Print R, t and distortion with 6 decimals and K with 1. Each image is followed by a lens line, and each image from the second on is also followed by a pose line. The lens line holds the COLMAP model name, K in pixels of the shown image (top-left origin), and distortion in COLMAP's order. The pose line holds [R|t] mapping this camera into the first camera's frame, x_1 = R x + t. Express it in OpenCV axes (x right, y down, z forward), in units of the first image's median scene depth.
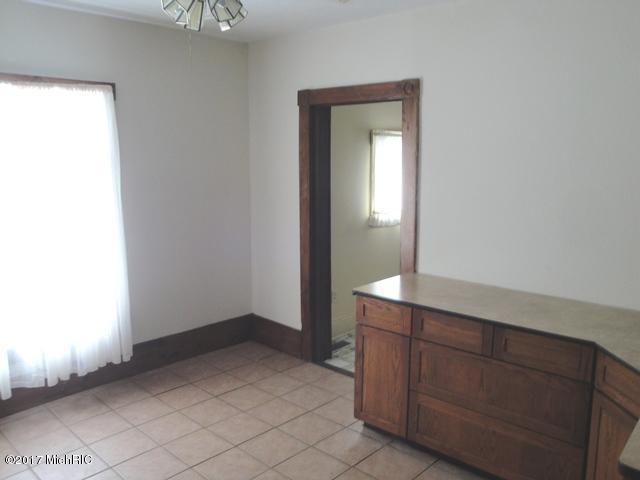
lens RADIAL K [[526.9, 0, 319.7], [0, 526.9, 242.8], [0, 0, 1]] dist [-0.222192, 0.220502]
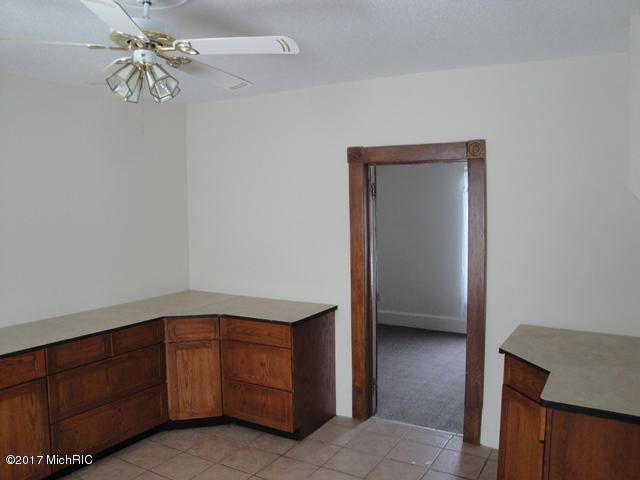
lens RADIAL K [[526.9, 0, 319.7], [0, 526.9, 242.8], [0, 0, 1]] dist [-0.222192, 0.220502]
pose [[-0.221810, -0.075055, 0.972197, -1.061877], [0.163512, 0.980052, 0.112967, -0.133490], [-0.961283, 0.184023, -0.205113, 0.671443]]
